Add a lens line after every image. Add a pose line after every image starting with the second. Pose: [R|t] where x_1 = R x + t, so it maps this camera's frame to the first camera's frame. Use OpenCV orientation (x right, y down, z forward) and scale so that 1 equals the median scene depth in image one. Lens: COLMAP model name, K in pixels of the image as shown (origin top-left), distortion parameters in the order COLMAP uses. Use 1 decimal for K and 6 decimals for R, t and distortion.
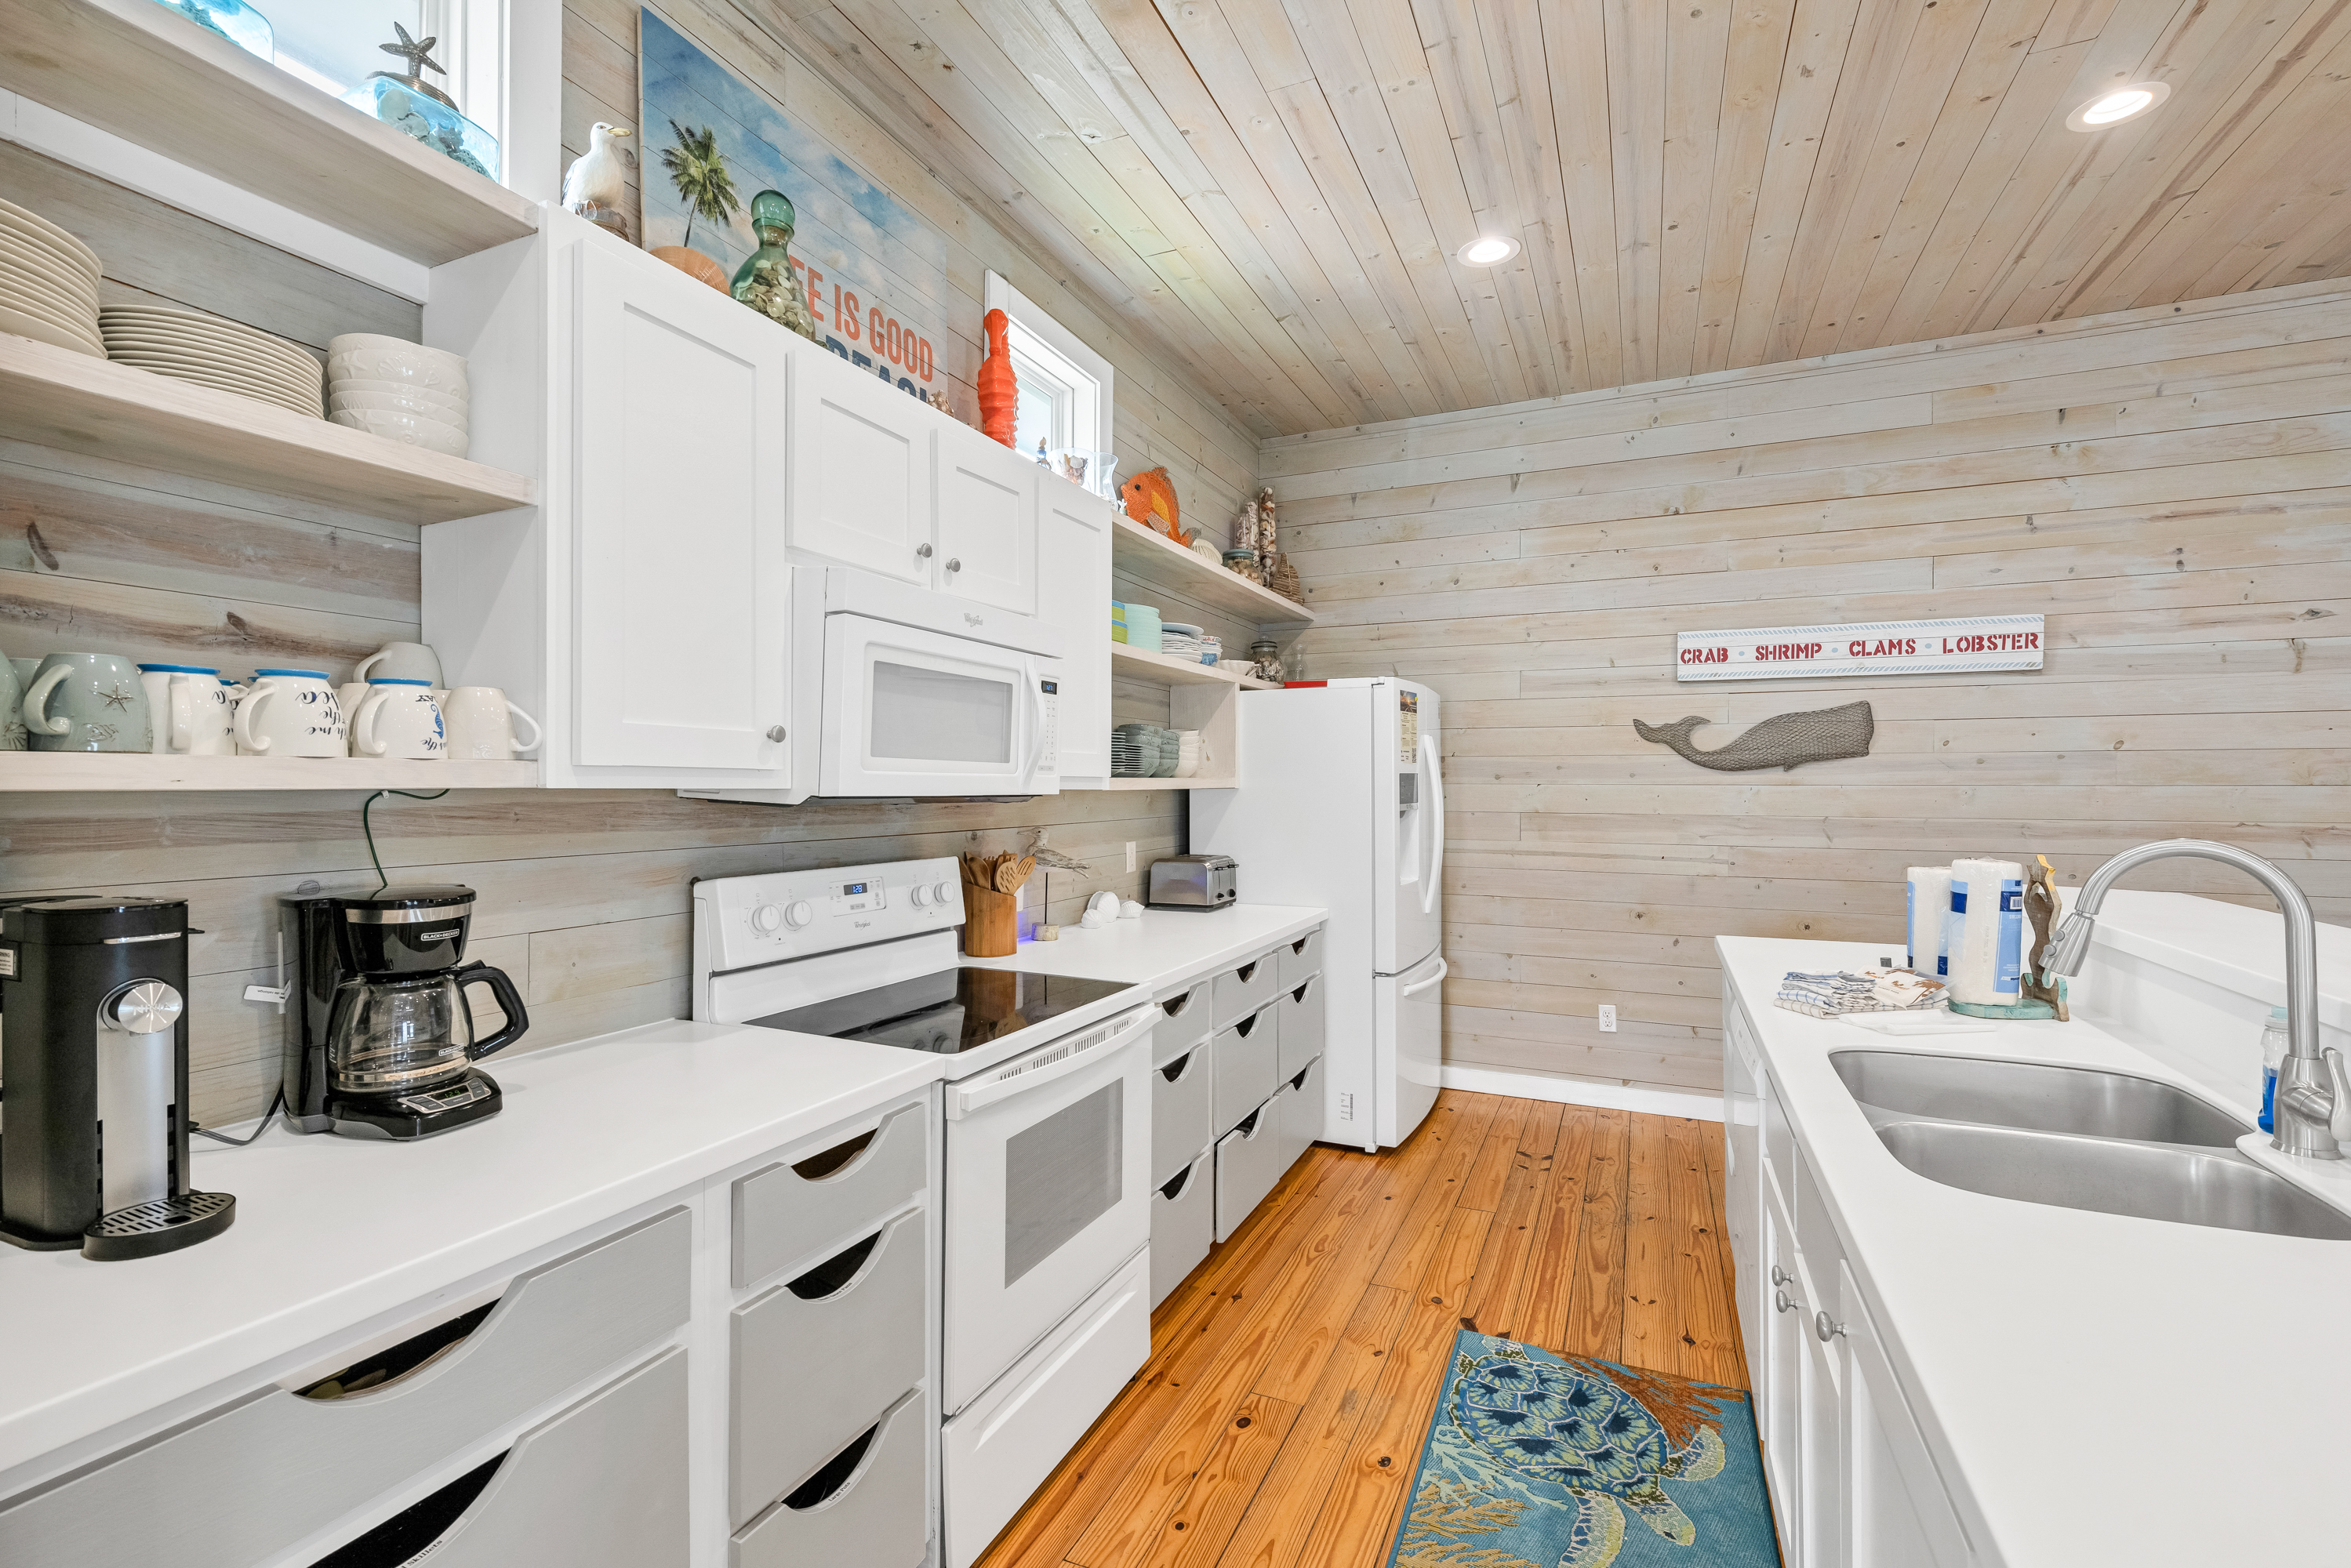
lens RADIAL K [[1032.9, 0, 1200.4], [0, 1032.9, 775.9], [0, 0, 1]] dist [0.014432, -0.001017]
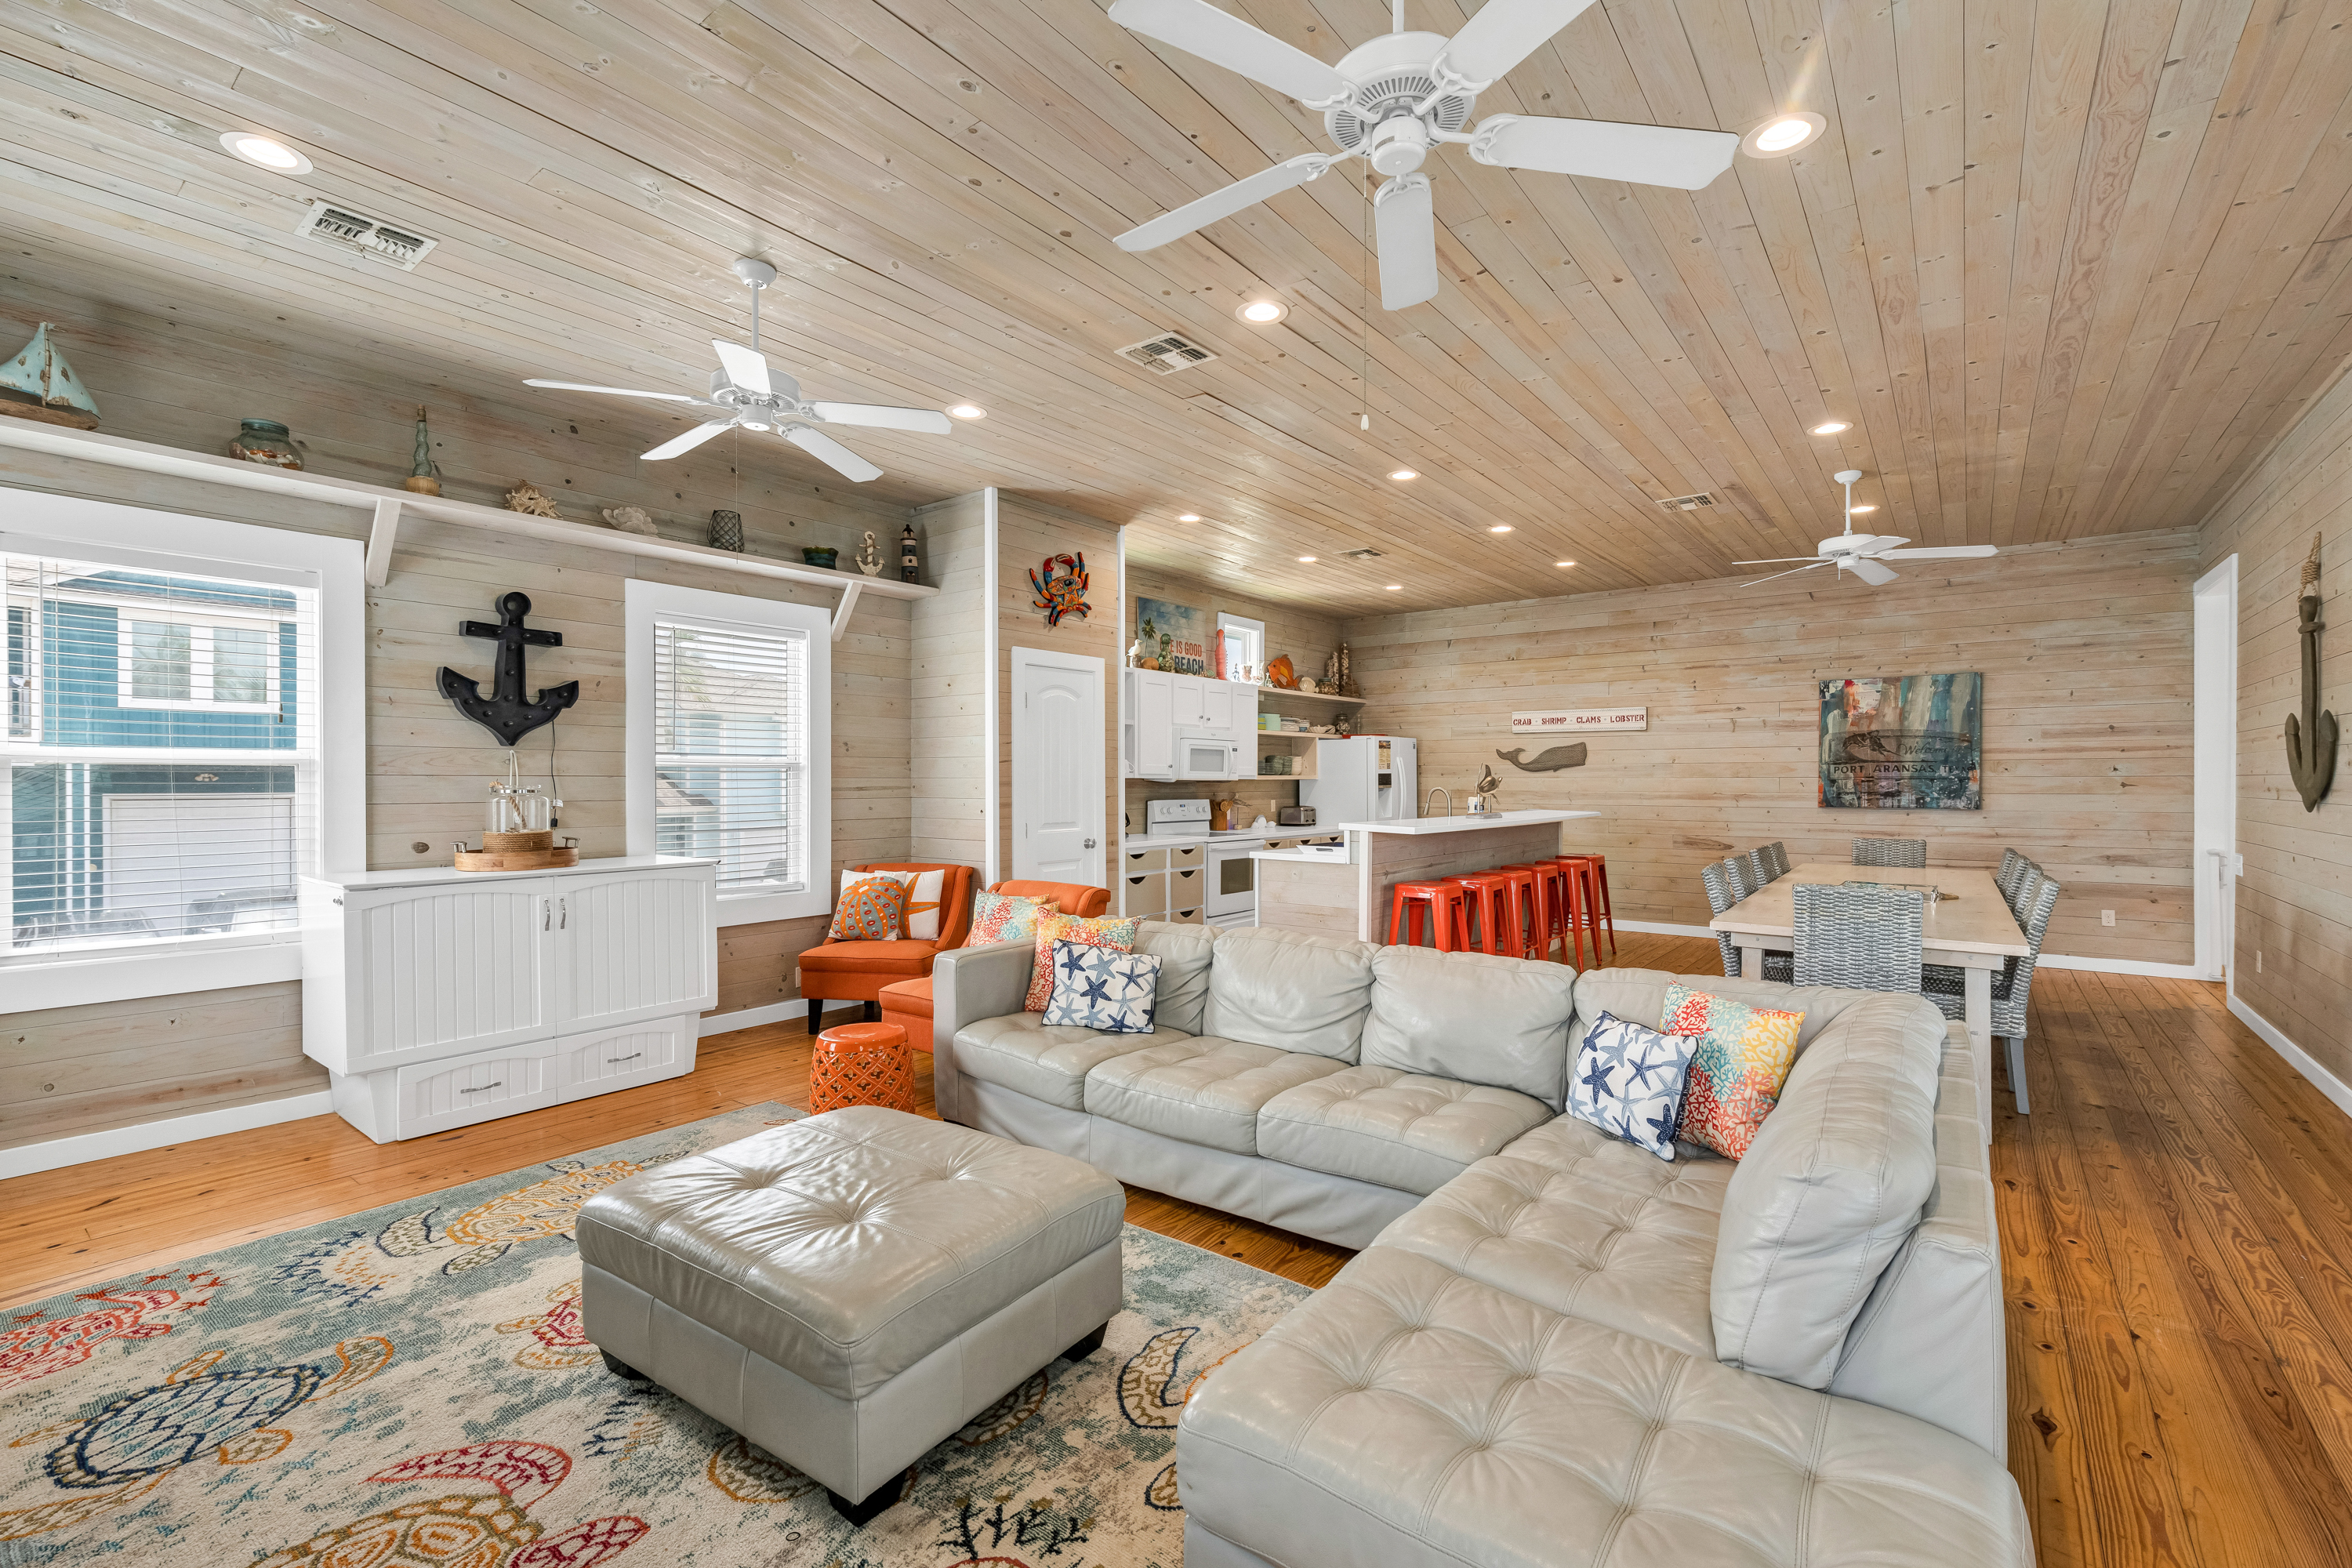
lens RADIAL K [[1033.5, 0, 1162.2], [0, 1033.5, 773.1], [0, 0, 1]] dist [0.014432, -0.001017]
pose [[0.963713, -0.002363, -0.266930, 0.374225], [0.002918, 0.999994, 0.001683, -0.009100], [0.266924, -0.002401, 0.963715, -1.657279]]
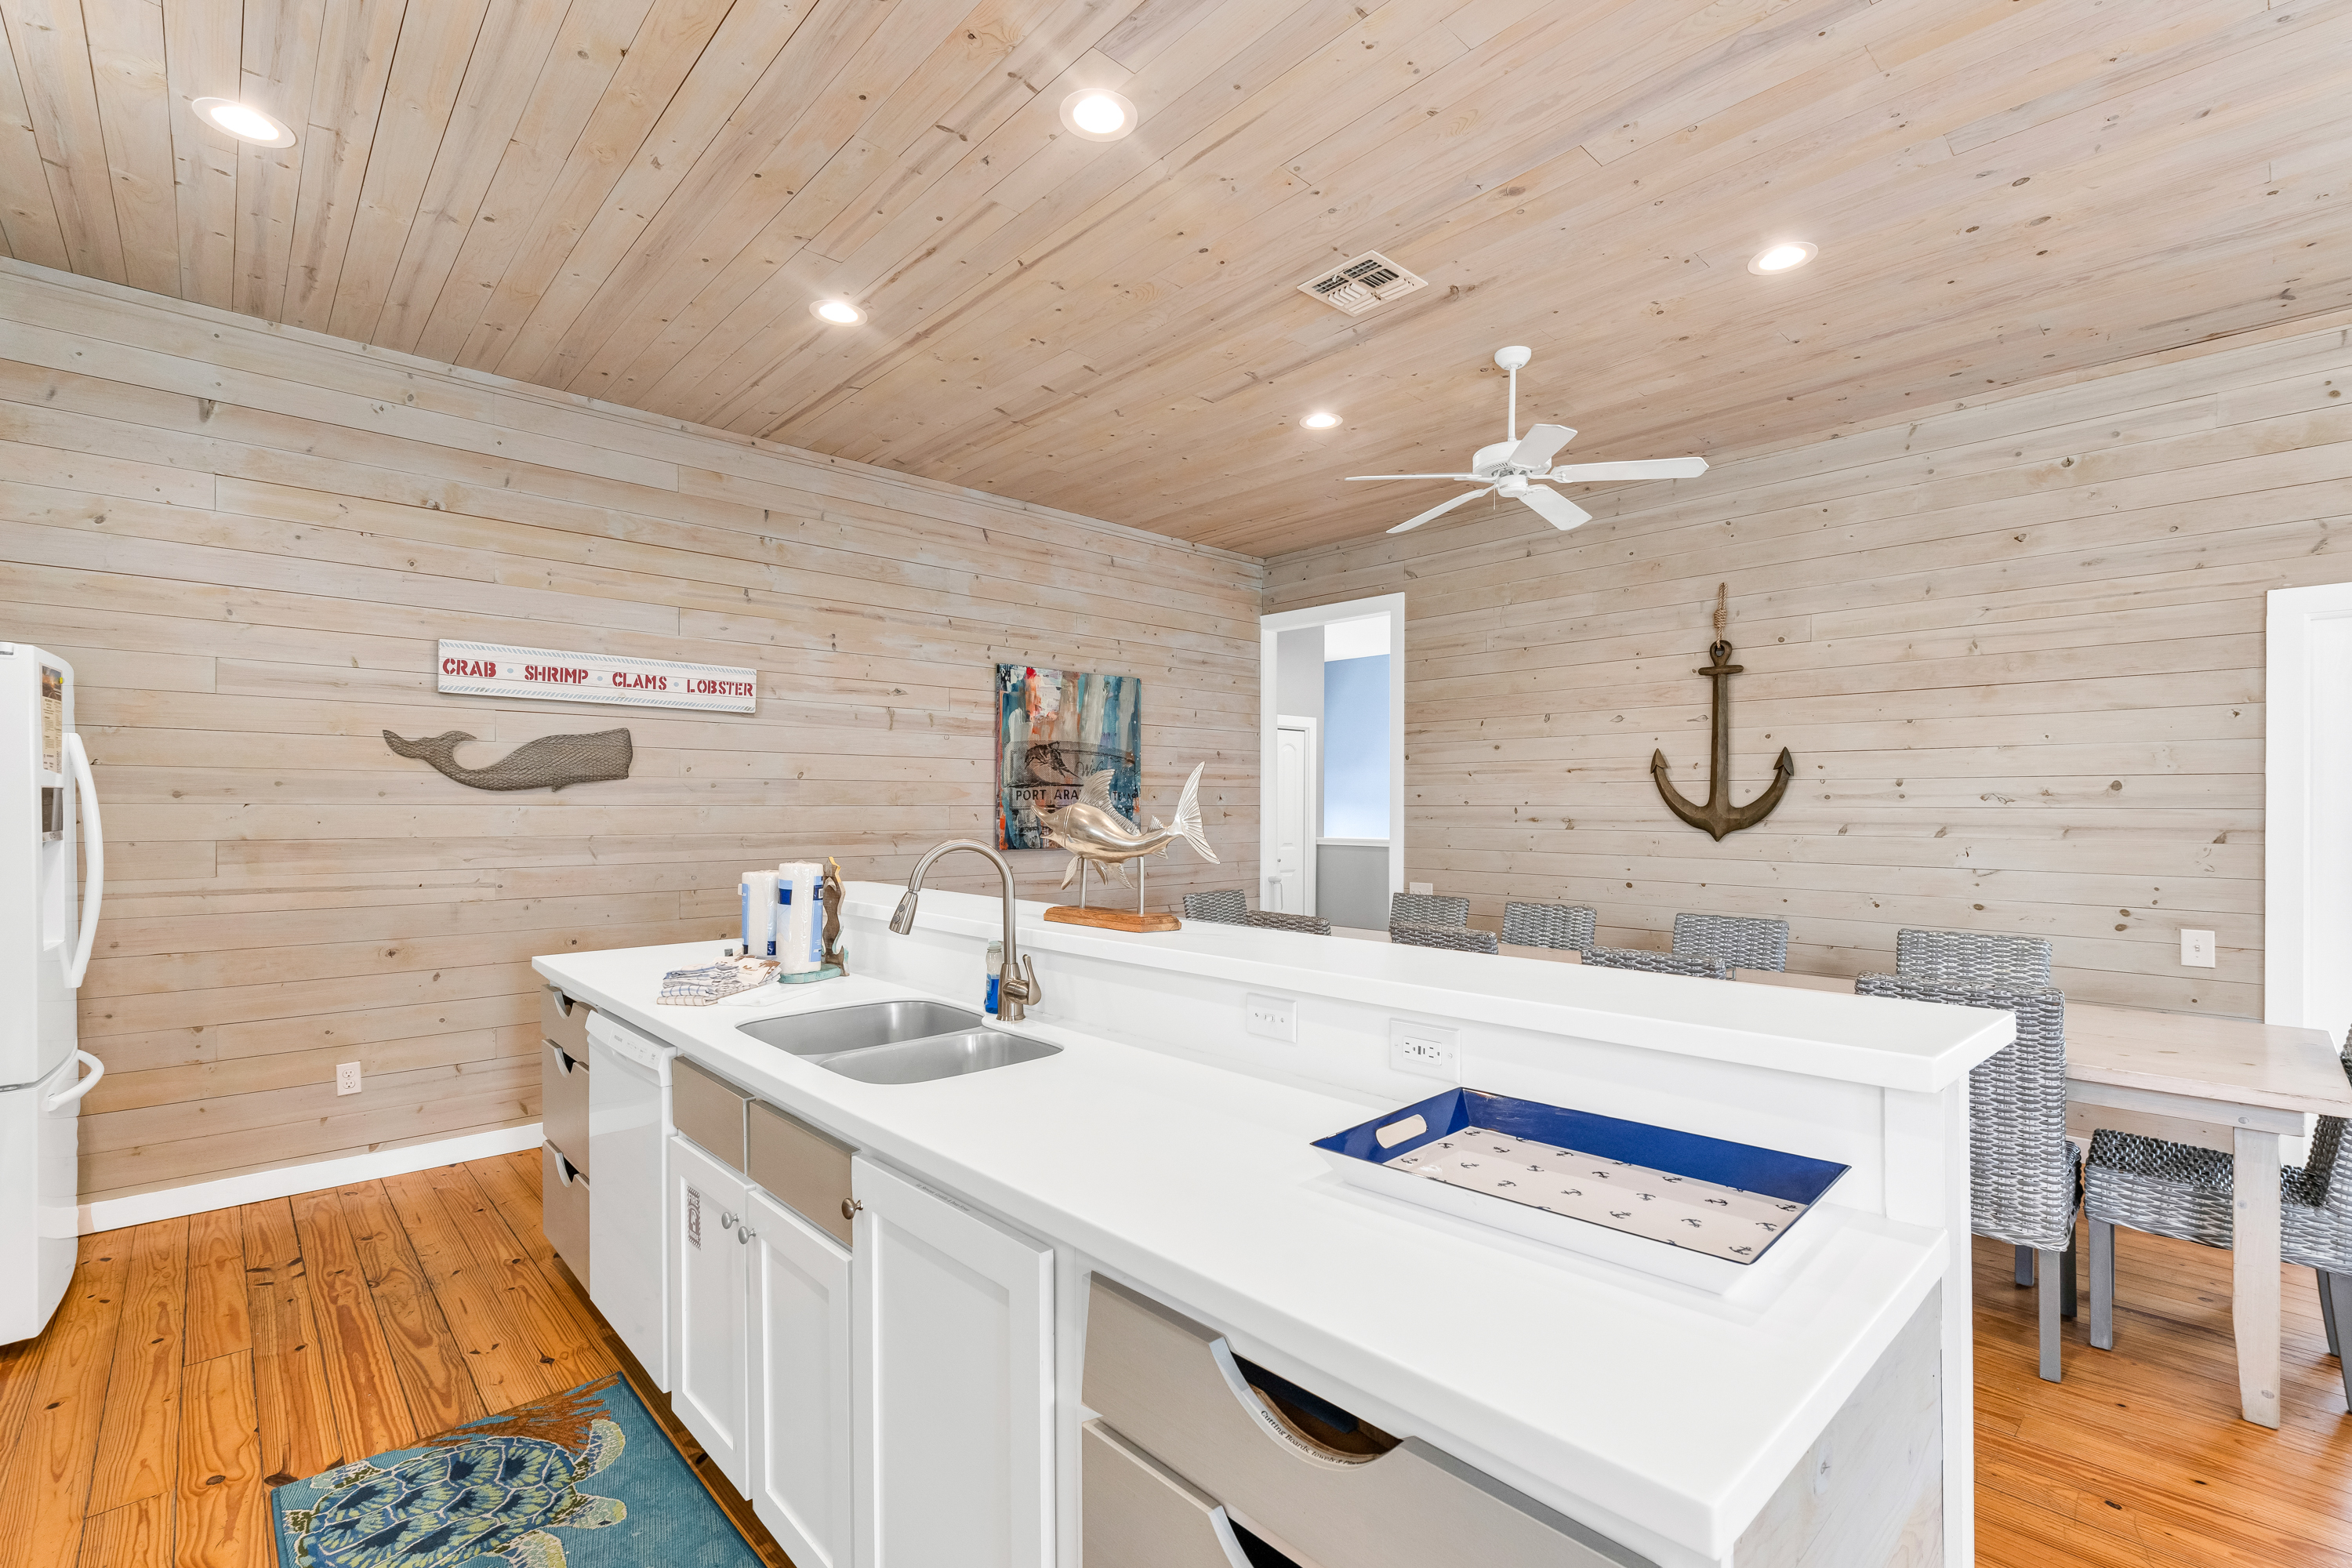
lens RADIAL K [[1033.5, 0, 1199.6], [0, 1033.5, 795.6], [0, 0, 1]] dist [0.014432, -0.001017]
pose [[0.384073, 0.008976, 0.923259, -0.145490], [-0.007776, 0.999949, -0.006487, 0.001056], [-0.923270, -0.004688, 0.384123, 0.025553]]
